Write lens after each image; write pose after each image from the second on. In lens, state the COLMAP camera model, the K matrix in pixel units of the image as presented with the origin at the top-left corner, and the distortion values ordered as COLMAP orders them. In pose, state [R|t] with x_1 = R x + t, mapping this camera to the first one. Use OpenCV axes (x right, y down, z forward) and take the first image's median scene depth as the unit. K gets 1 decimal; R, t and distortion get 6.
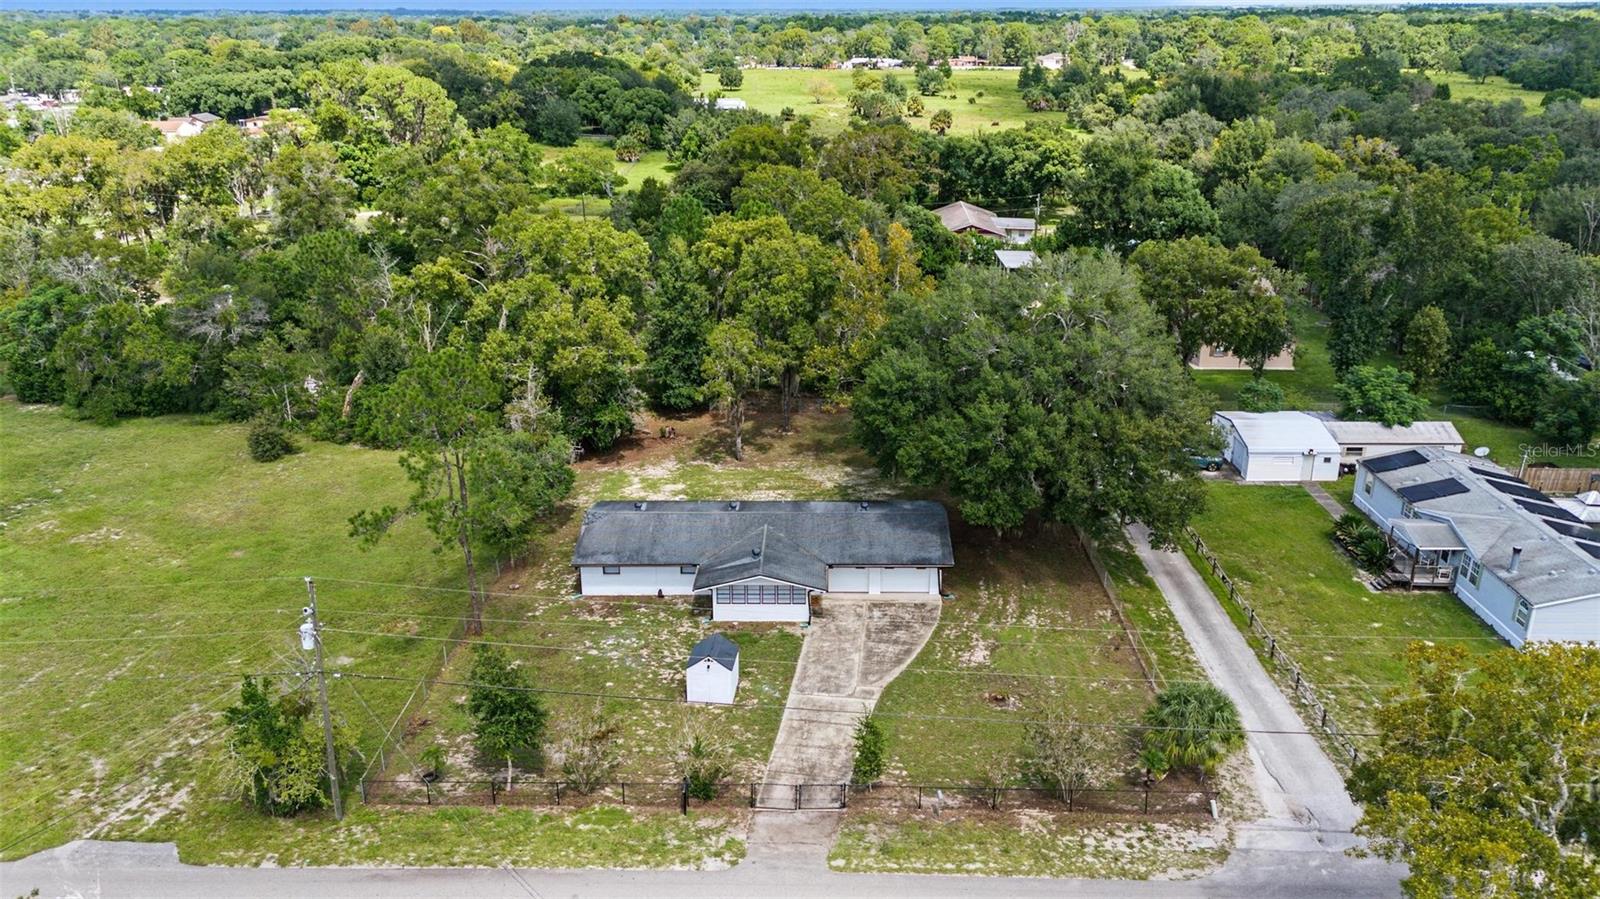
lens RADIAL K [[1178.8, 0, 803.3], [0, 1178.8, 453.9], [0, 0, 1]] dist [0.063860, -0.059429]
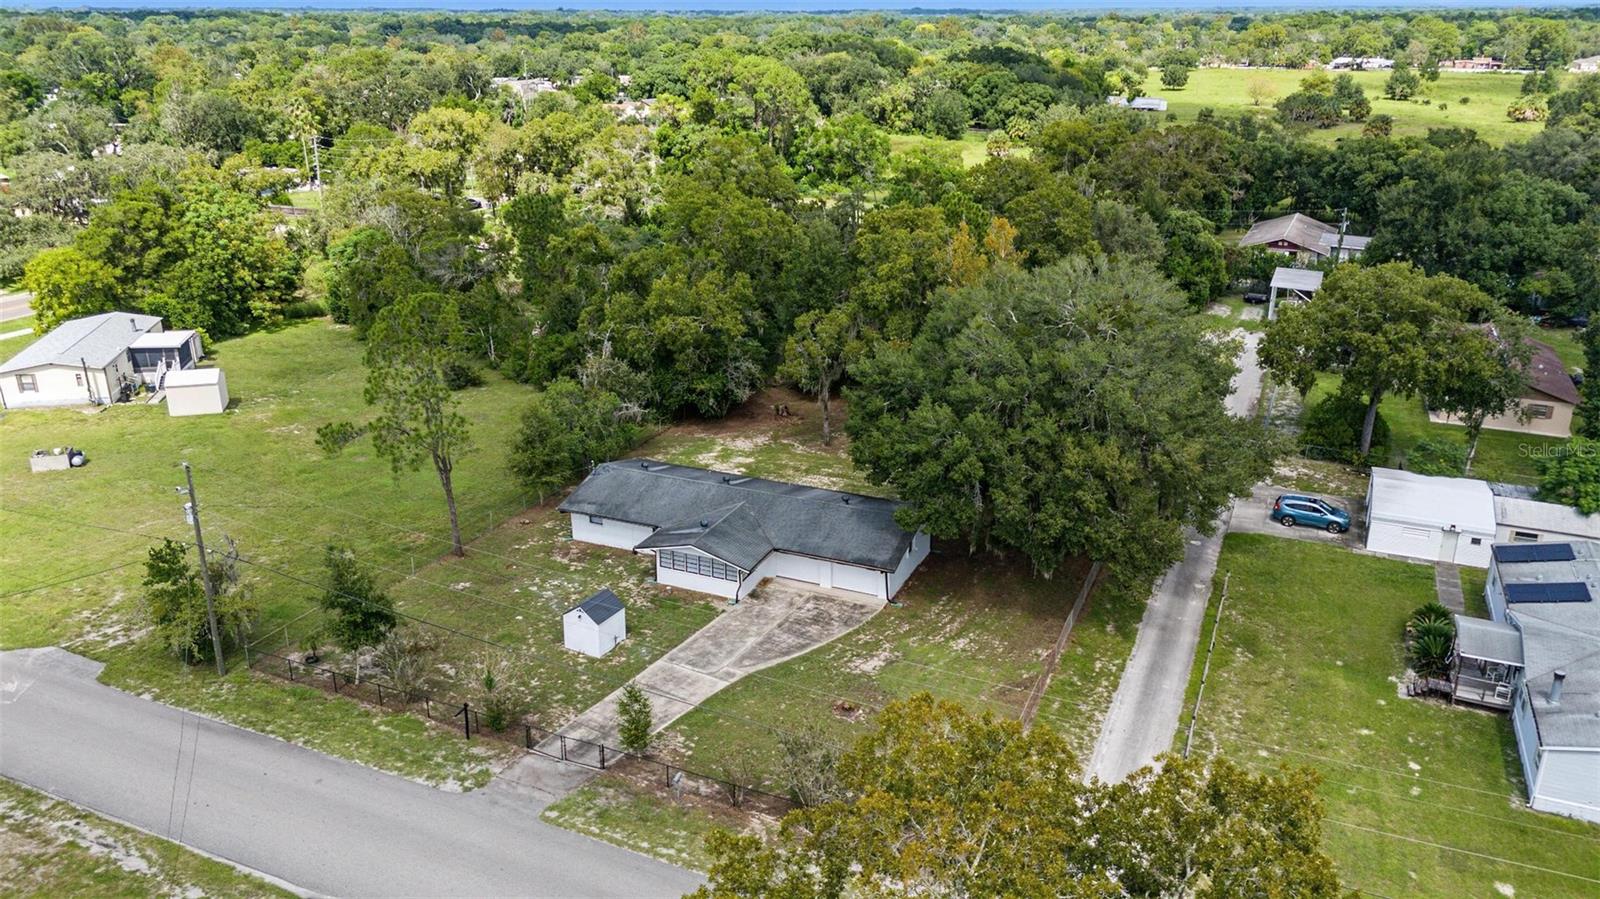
lens RADIAL K [[1178.8, 0, 803.9], [0, 1178.8, 458.0], [0, 0, 1]] dist [0.063860, -0.059429]
pose [[0.921113, 0.141526, -0.362658, 0.362931], [-0.140159, 0.989668, 0.030223, -0.013835], [0.363188, 0.022991, 0.931432, 0.076036]]
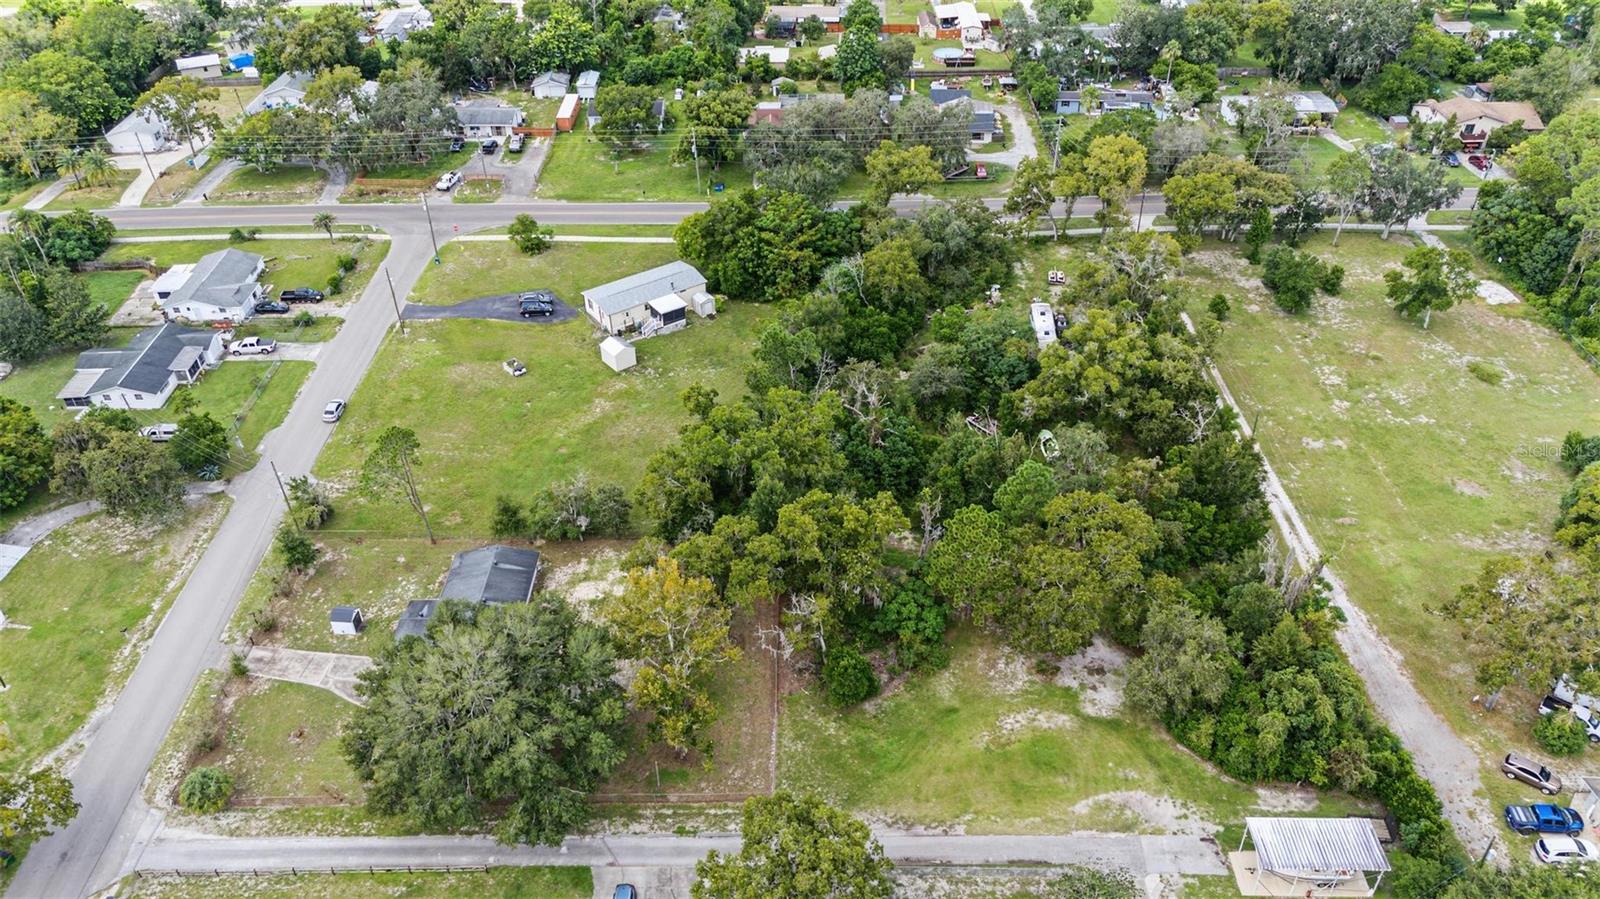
lens RADIAL K [[1178.8, 0, 802.7], [0, 1178.8, 452.9], [0, 0, 1]] dist [0.063860, -0.059429]
pose [[0.007559, 0.603366, -0.797429, 1.174800], [-0.335789, 0.752678, 0.566323, -1.234511], [0.941907, 0.263487, 0.208293, 1.006851]]
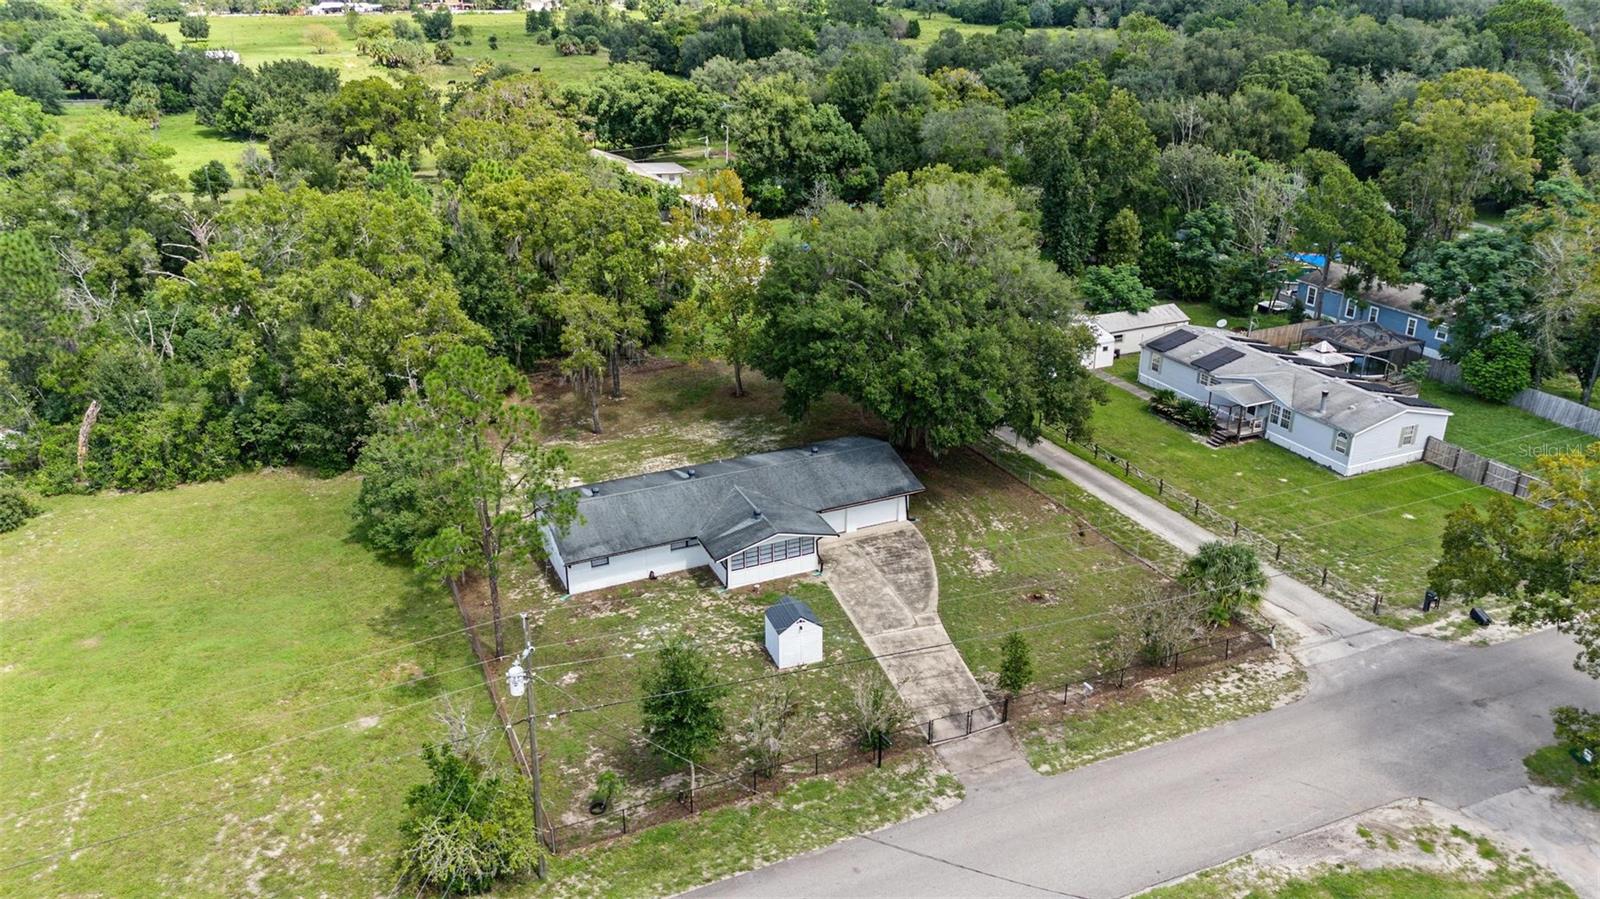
lens RADIAL K [[1178.8, 0, 801.8], [0, 1178.8, 449.4], [0, 0, 1]] dist [0.063860, -0.059429]
pose [[0.905540, -0.167769, 0.389680, -0.346528], [0.152363, 0.985817, 0.070363, -0.029009], [-0.395958, -0.004344, 0.918258, 0.072868]]
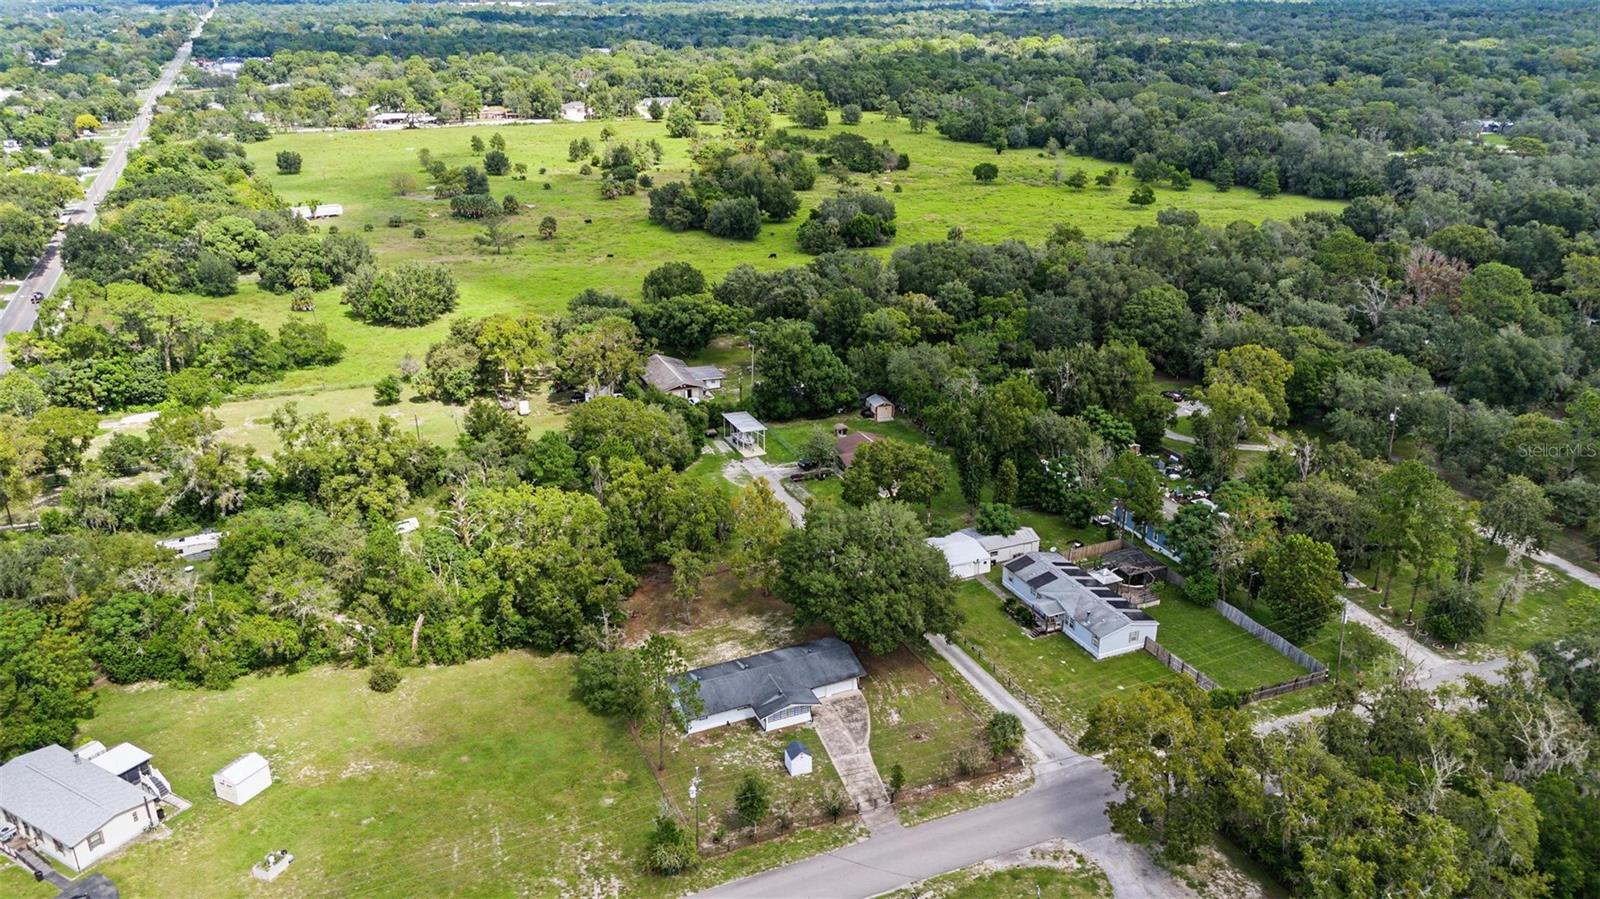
lens RADIAL K [[1178.8, 0, 803.3], [0, 1178.8, 441.4], [0, 0, 1]] dist [0.063860, -0.059429]
pose [[0.907702, -0.152530, 0.390912, -0.654488], [0.147901, 0.988105, 0.042119, -0.375105], [-0.392686, 0.019585, 0.919464, -0.778359]]
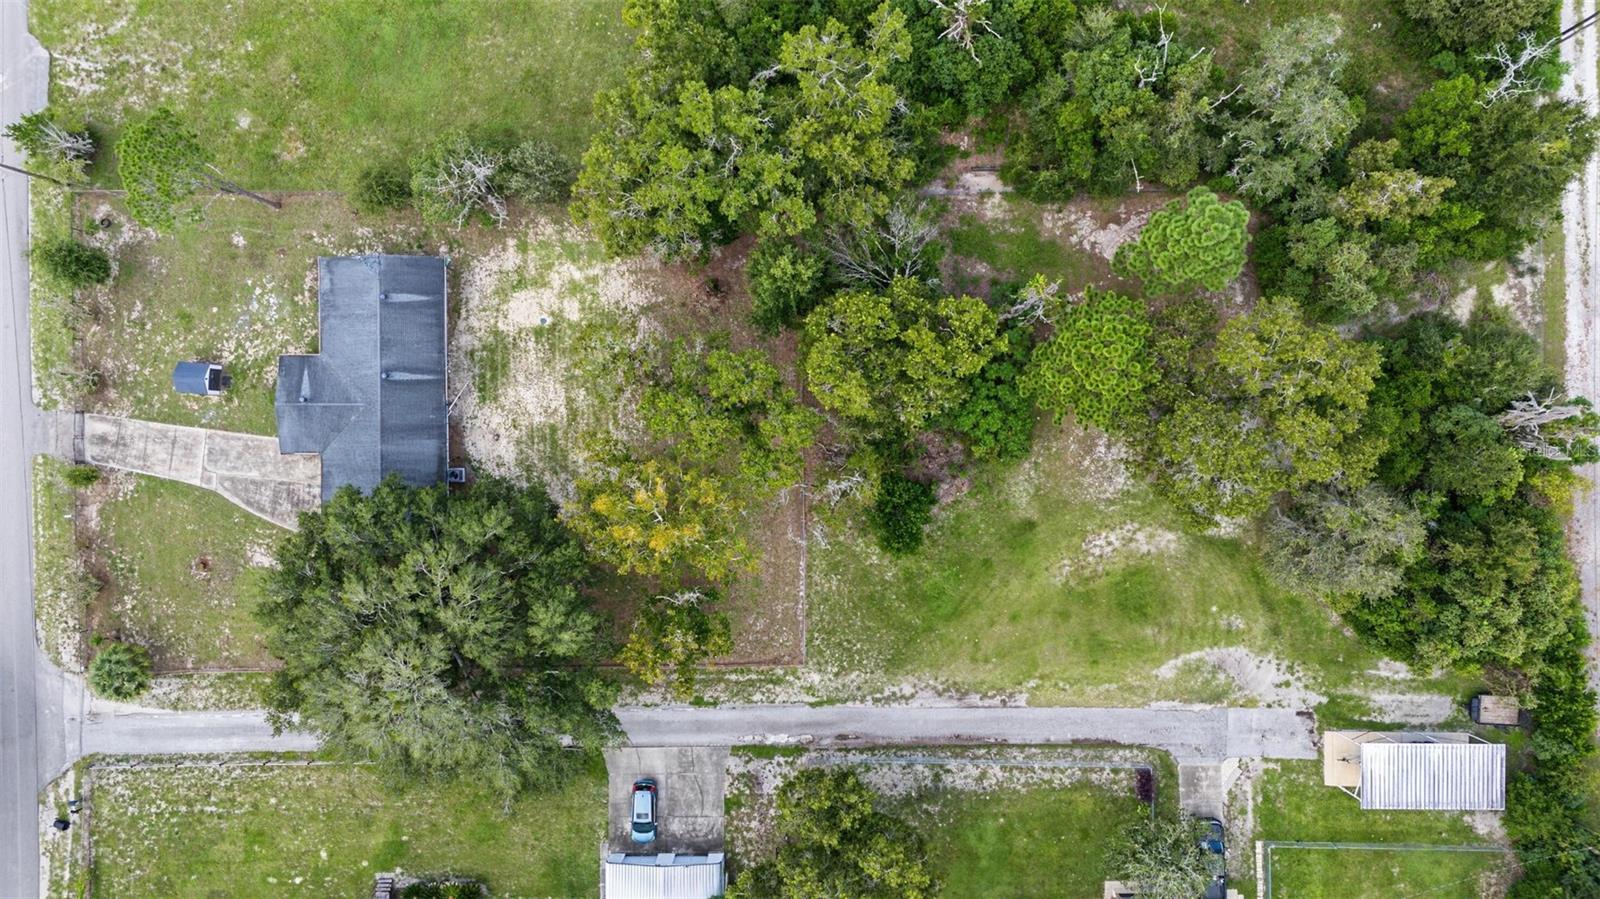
lens RADIAL K [[1174.7, 0, 798.4], [0, 1174.7, 457.1], [0, 0, 1]] dist [0.050769, -0.028065]
pose [[0.018051, 0.999837, -0.000234, 0.031356], [-0.344003, 0.006431, 0.938946, -1.221680], [0.938795, -0.016868, 0.344063, 0.965588]]
